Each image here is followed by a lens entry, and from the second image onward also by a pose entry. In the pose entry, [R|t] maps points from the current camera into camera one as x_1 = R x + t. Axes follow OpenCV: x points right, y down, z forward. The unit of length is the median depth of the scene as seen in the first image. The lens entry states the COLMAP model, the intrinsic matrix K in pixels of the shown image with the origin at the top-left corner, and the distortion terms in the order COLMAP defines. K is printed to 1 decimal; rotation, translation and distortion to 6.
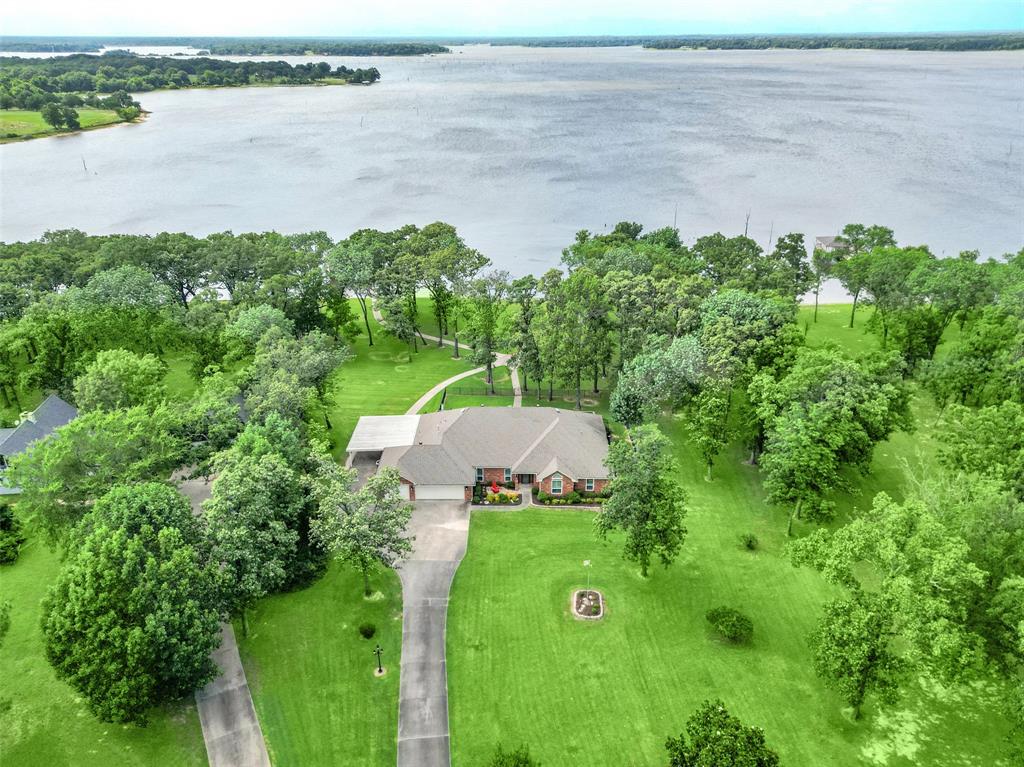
lens RADIAL K [[693.8, 0, 509.2], [0, 693.8, 387.1], [0, 0, 1]] dist [0.033334, -0.015594]
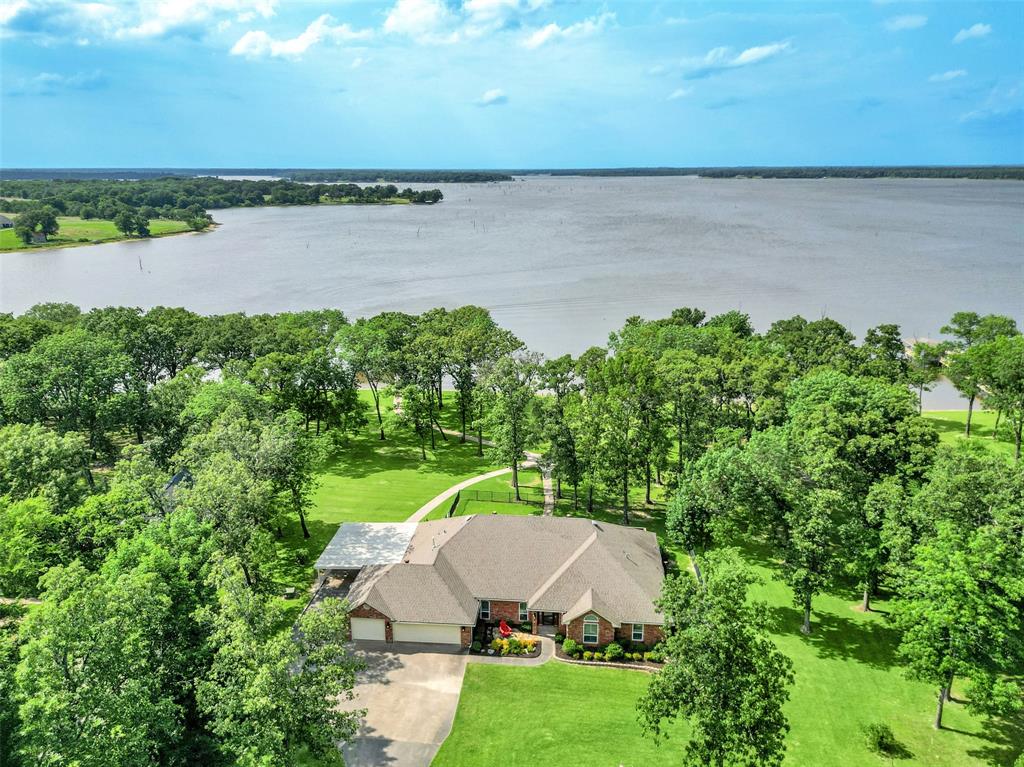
lens RADIAL K [[693.8, 0, 518.1], [0, 693.8, 401.1], [0, 0, 1]] dist [0.033334, -0.015594]
pose [[0.997491, 0.026262, -0.065744, 0.027374], [-0.035491, 0.989027, -0.143405, 0.010926], [0.061256, 0.145379, 0.987478, 0.199172]]
